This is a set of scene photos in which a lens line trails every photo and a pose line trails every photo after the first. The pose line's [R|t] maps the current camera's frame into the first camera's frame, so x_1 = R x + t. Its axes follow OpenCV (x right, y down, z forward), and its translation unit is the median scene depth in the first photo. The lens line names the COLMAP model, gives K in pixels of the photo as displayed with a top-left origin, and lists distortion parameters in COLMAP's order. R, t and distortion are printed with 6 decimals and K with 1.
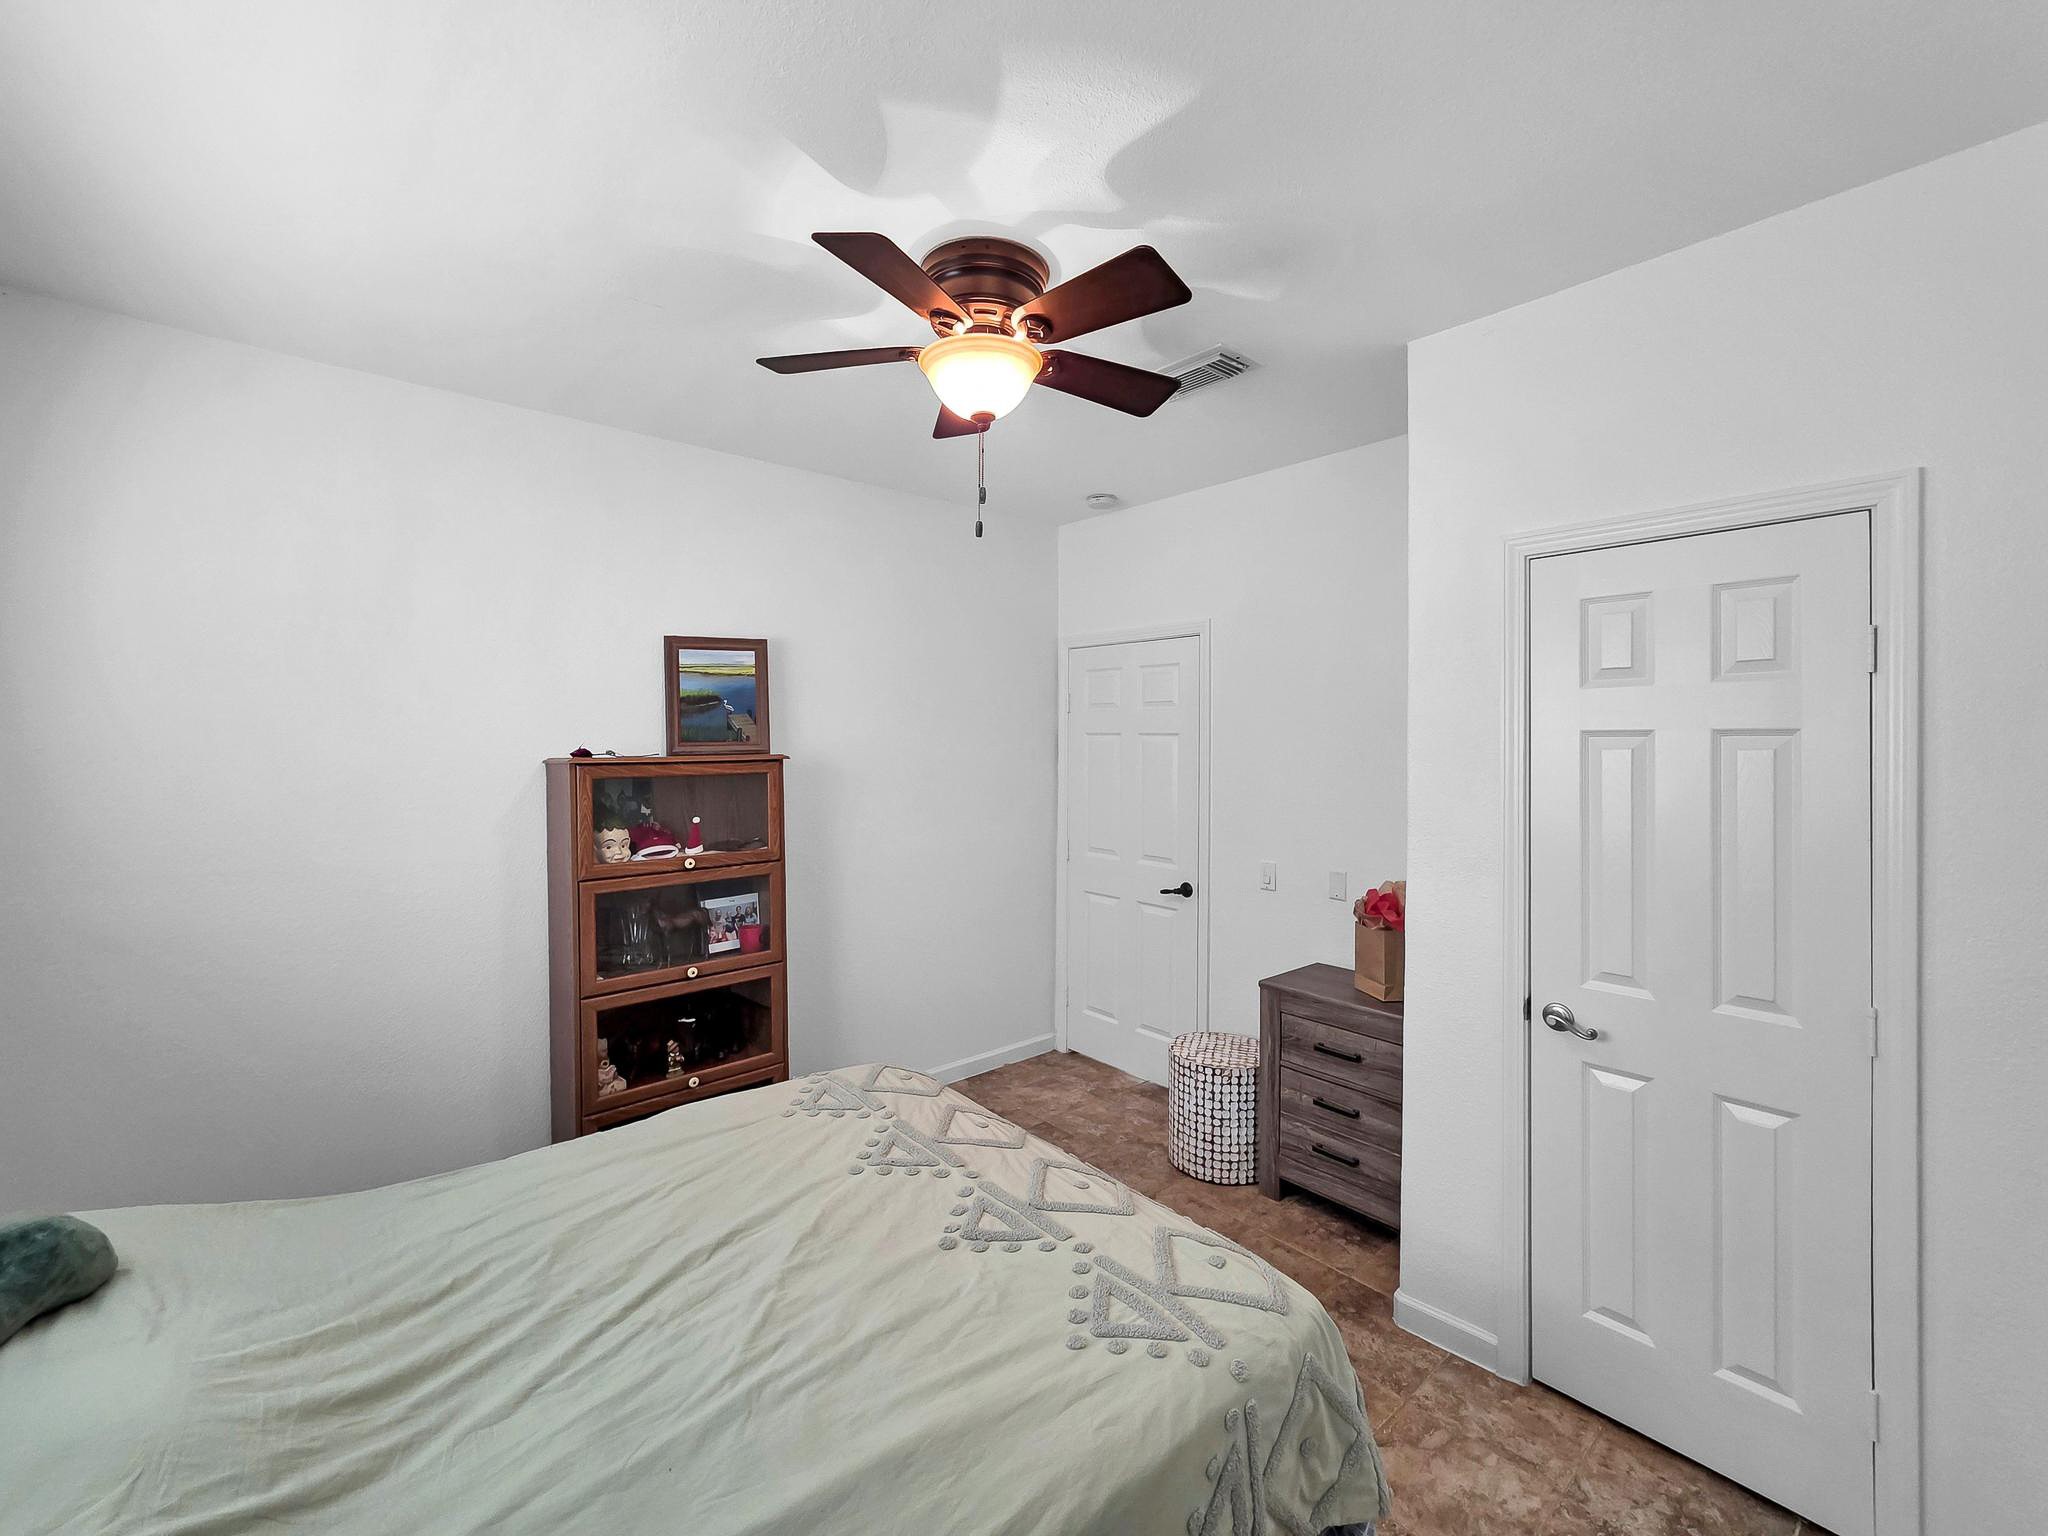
lens RADIAL K [[862.7, 0, 1018.6], [0, 862.7, 756.1], [0, 0, 1]] dist [0.000008, 0.000083]
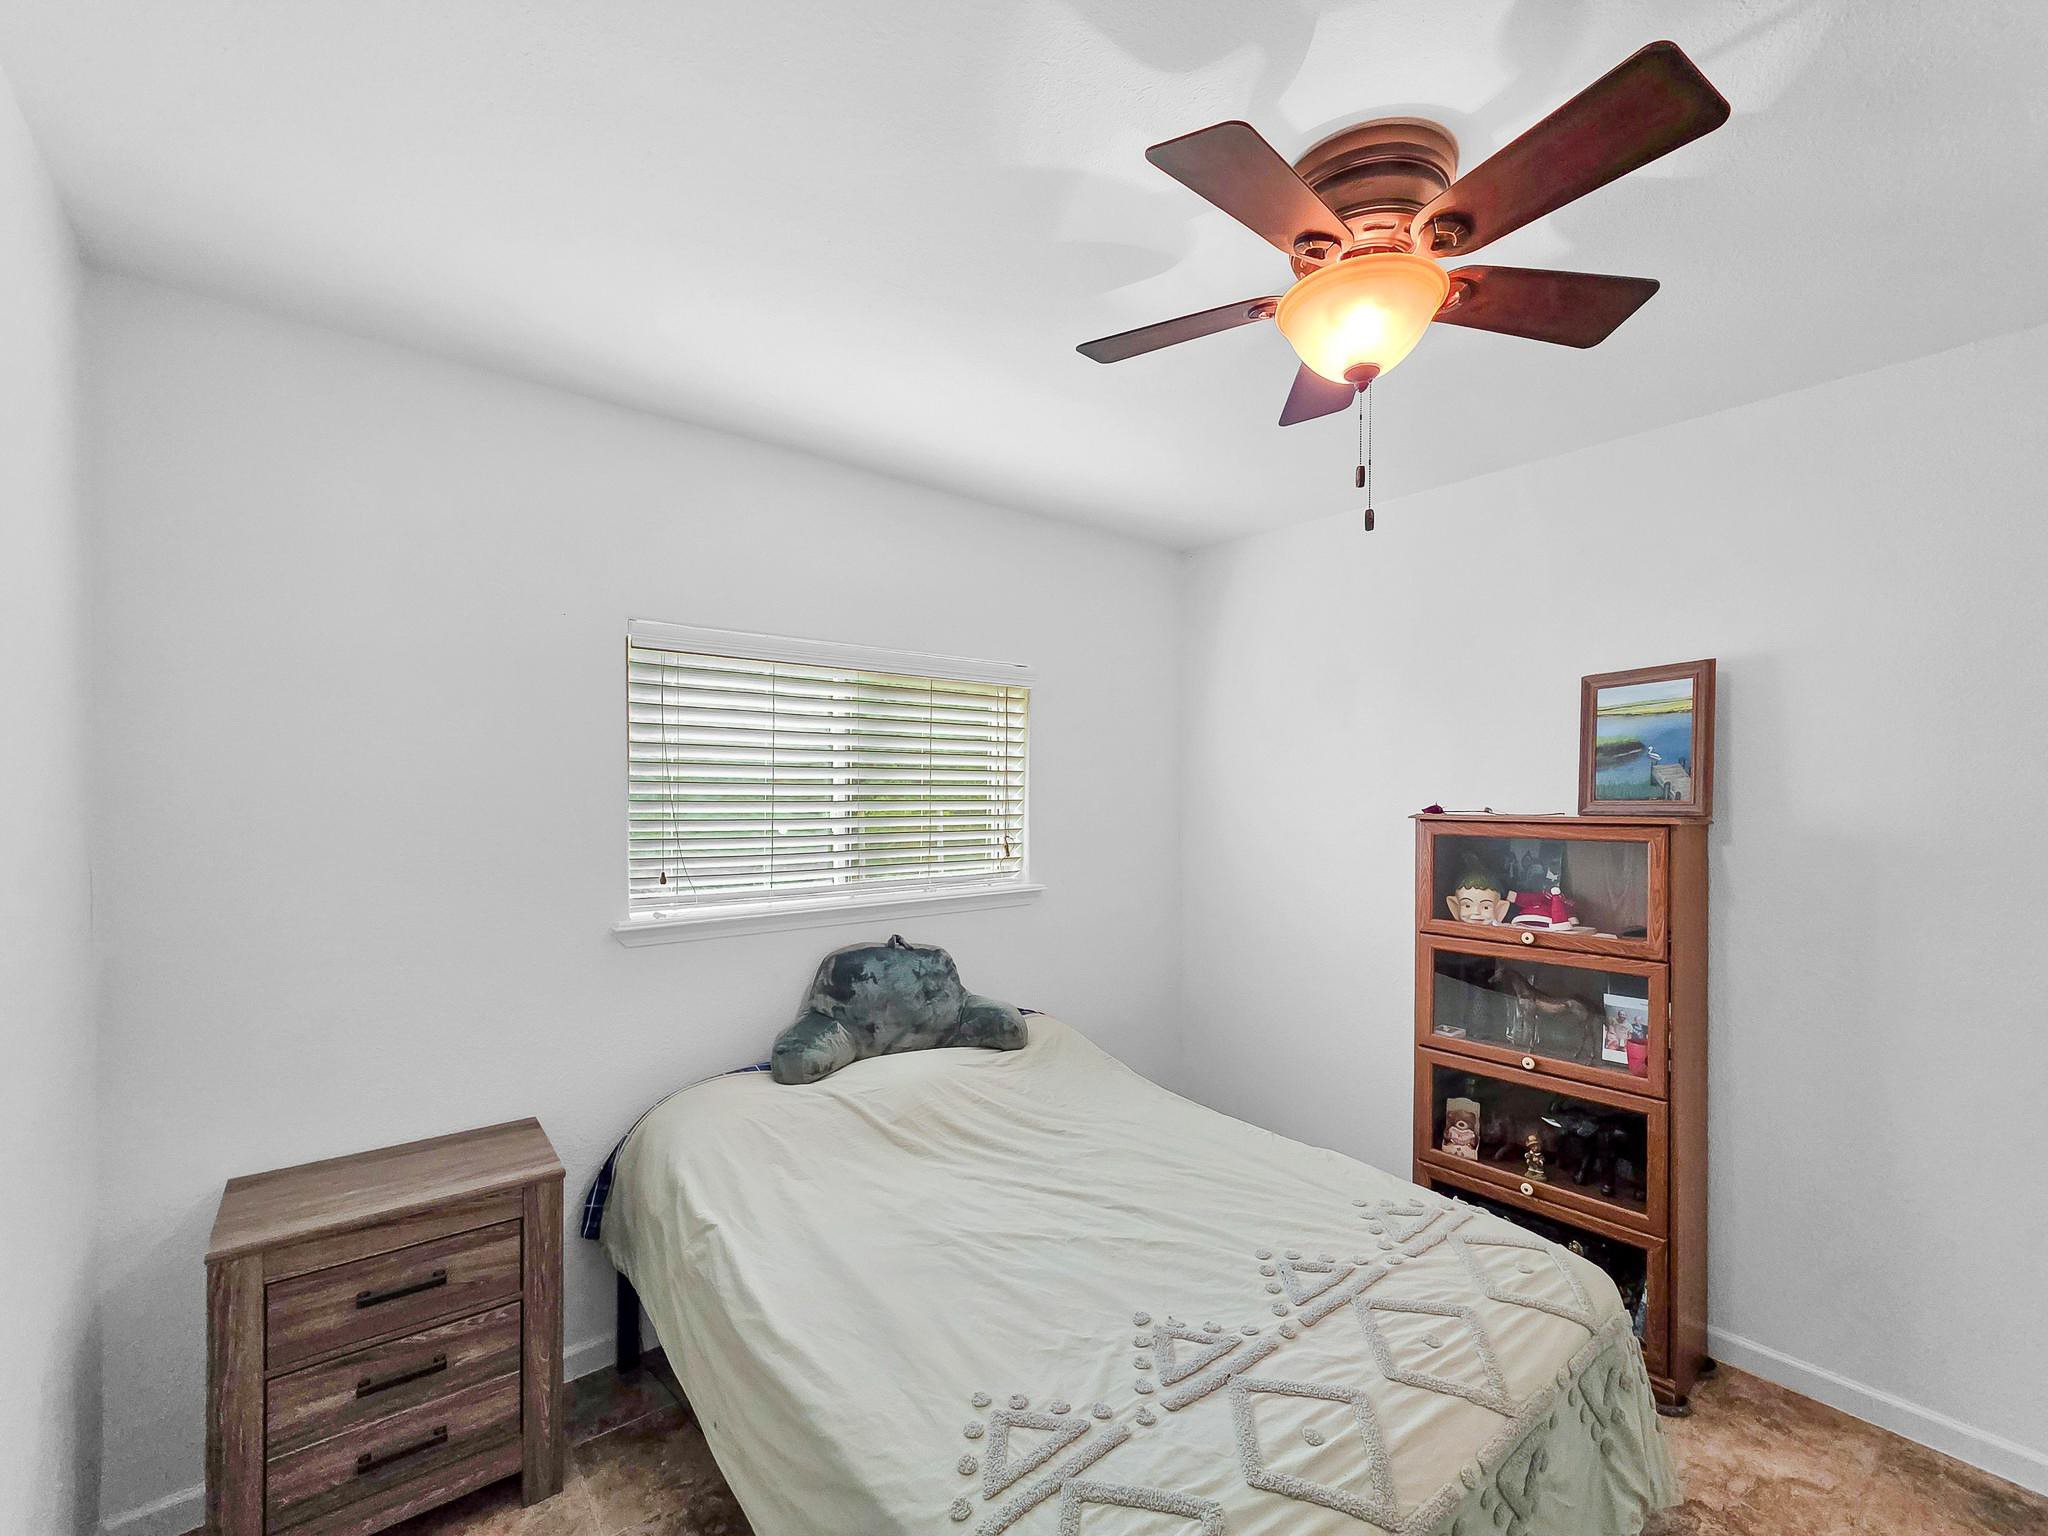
lens RADIAL K [[864.9, 0, 1027.3], [0, 864.9, 799.9], [0, 0, 1]] dist [0.002485, 0.000184]
pose [[-0.023772, 0.007447, -0.999690, 0.495261], [-0.022654, 0.999711, 0.007986, -0.011207], [0.999461, 0.022836, -0.023597, 0.493412]]
